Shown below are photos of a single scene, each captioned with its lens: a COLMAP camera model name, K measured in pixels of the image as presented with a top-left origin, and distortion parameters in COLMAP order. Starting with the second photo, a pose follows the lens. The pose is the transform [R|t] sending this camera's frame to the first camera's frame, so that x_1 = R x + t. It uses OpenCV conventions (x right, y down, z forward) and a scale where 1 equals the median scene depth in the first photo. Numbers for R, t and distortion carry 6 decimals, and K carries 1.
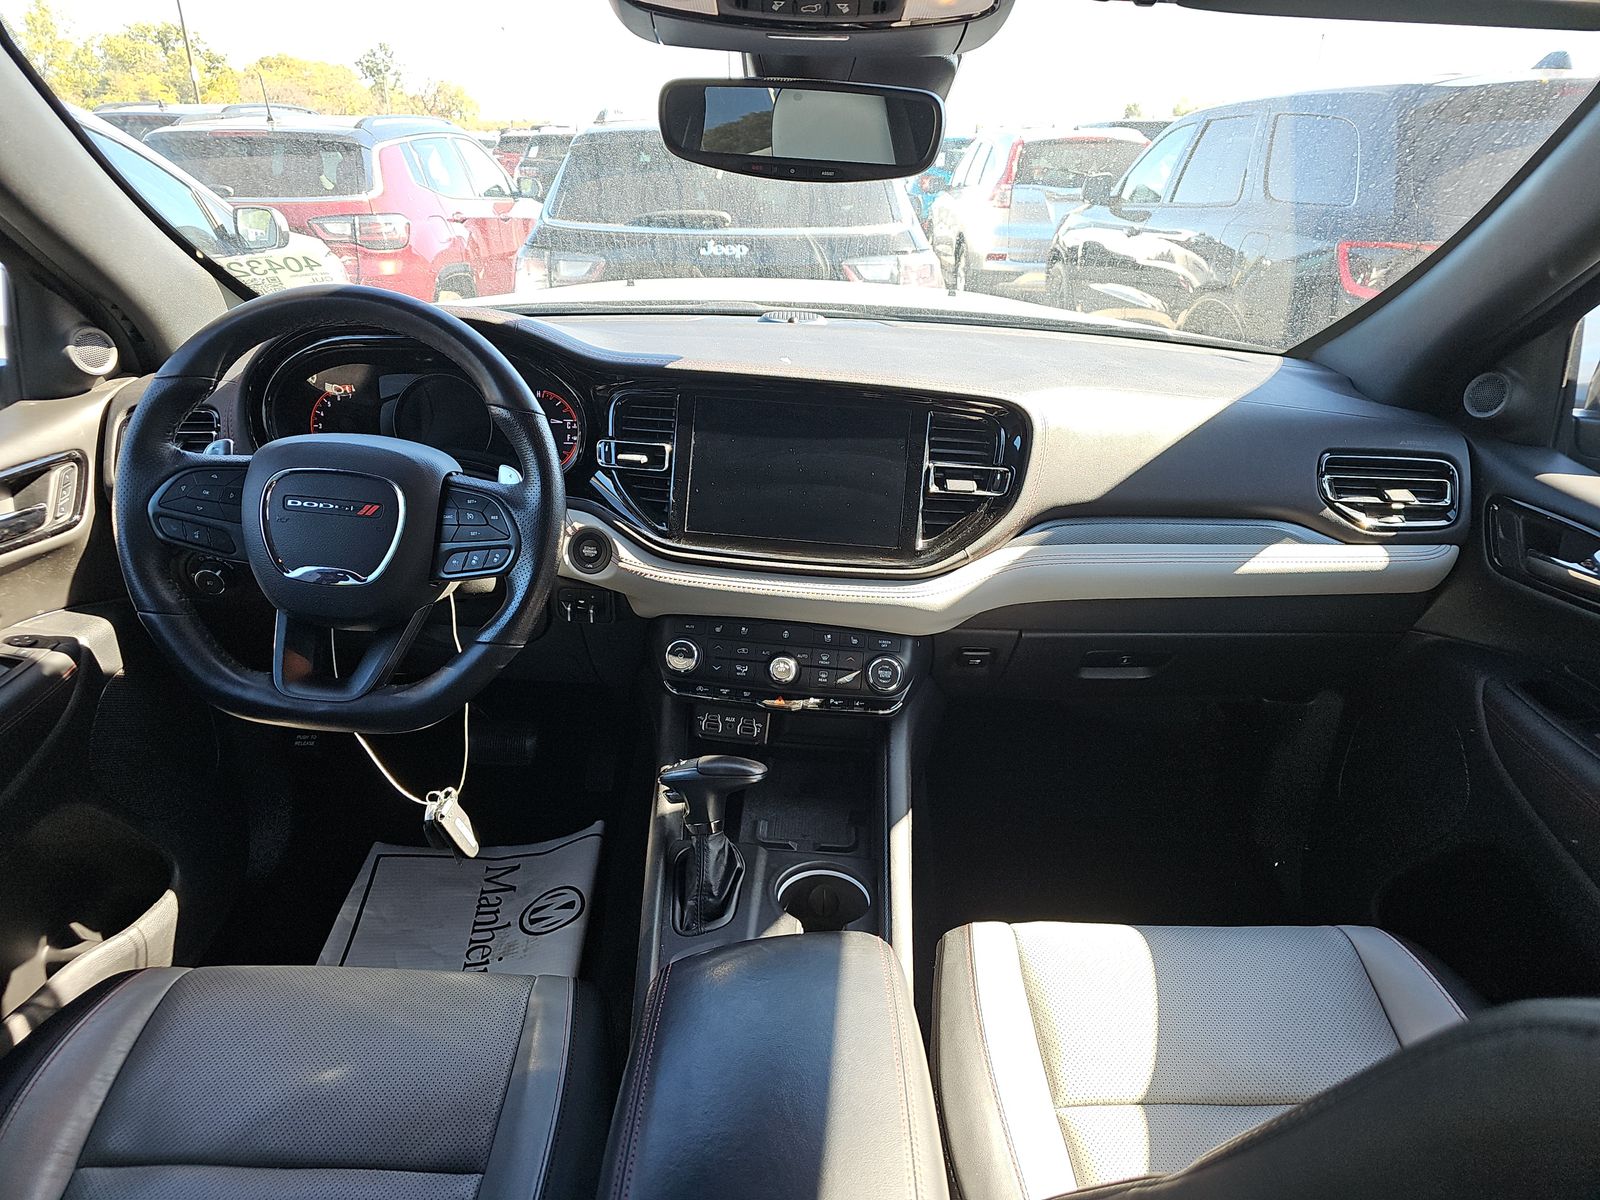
lens RADIAL K [[1076.9, 0, 800.0], [0, 1076.9, 600.0], [0, 0, 1]] dist [0.045266, -0.000976]
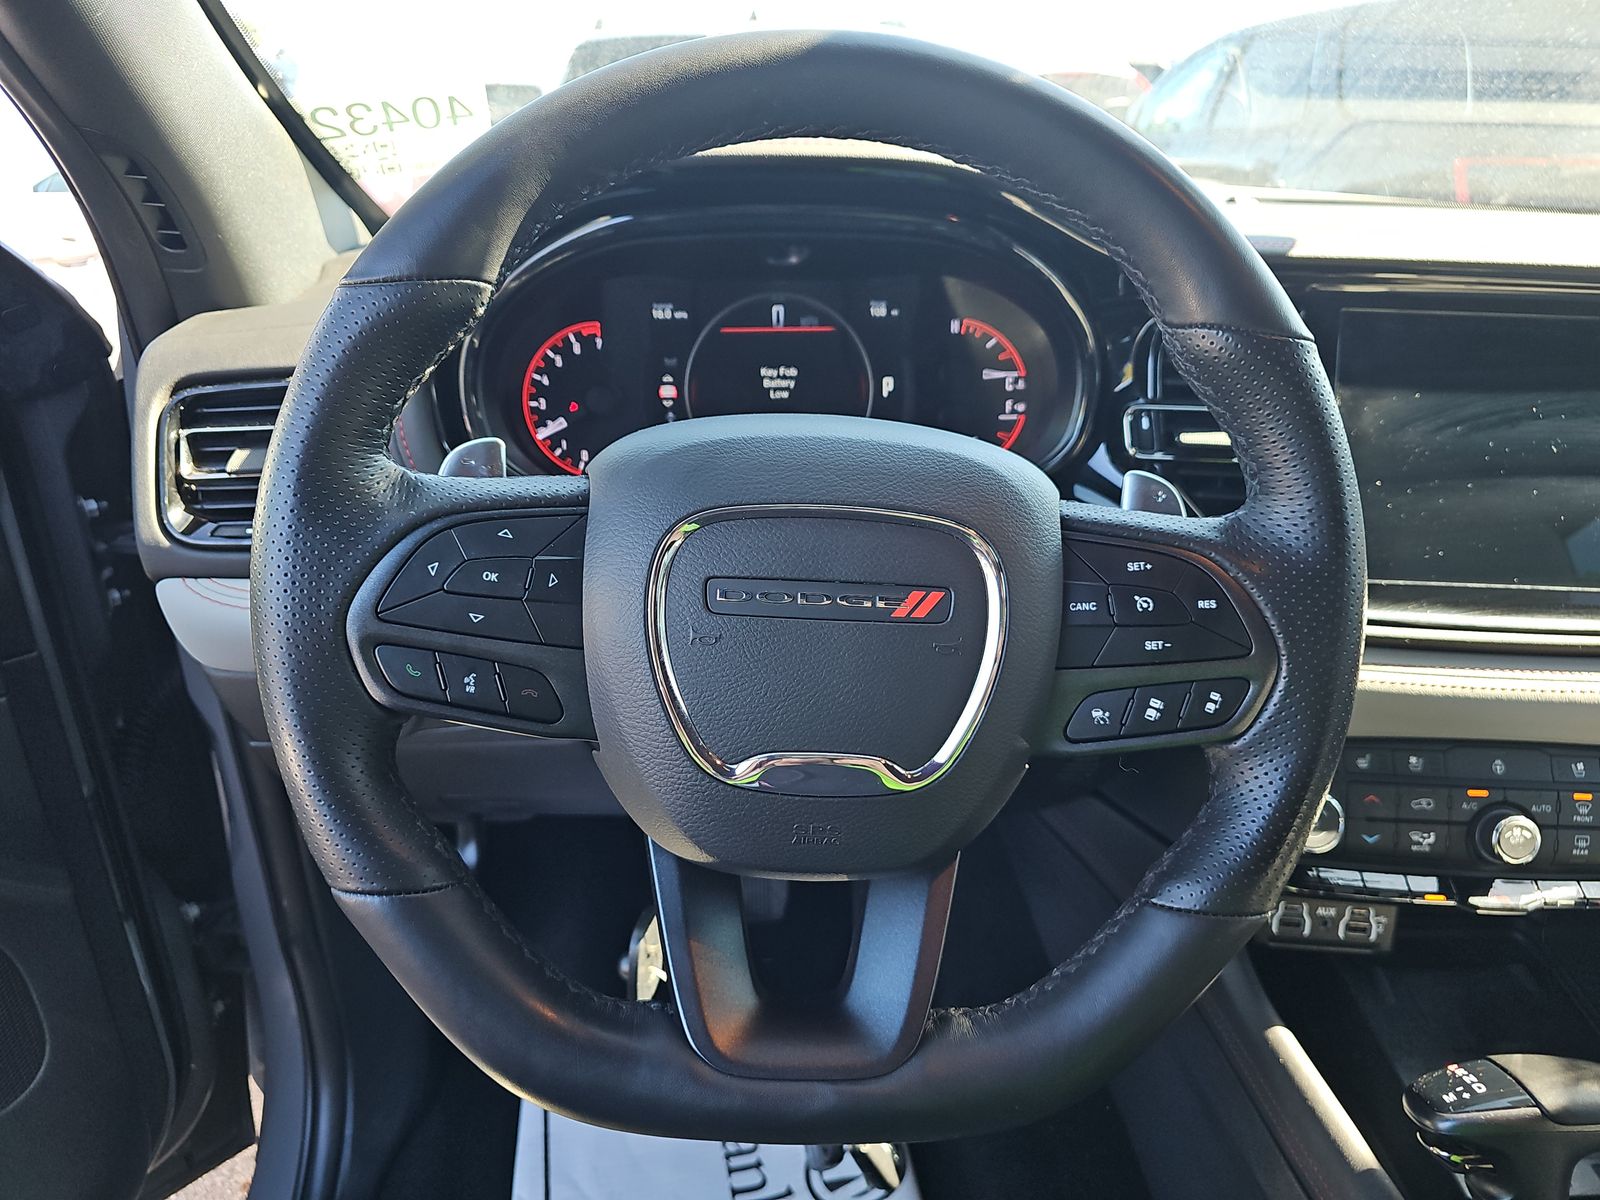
lens RADIAL K [[1076.9, 0, 800.0], [0, 1076.9, 600.0], [0, 0, 1]] dist [0.045266, -0.000976]
pose [[0.996131, -0.049577, 0.072557, -0.388682], [0.047489, 0.998414, 0.030222, -0.081499], [-0.073941, -0.026660, 0.996906, 0.506891]]
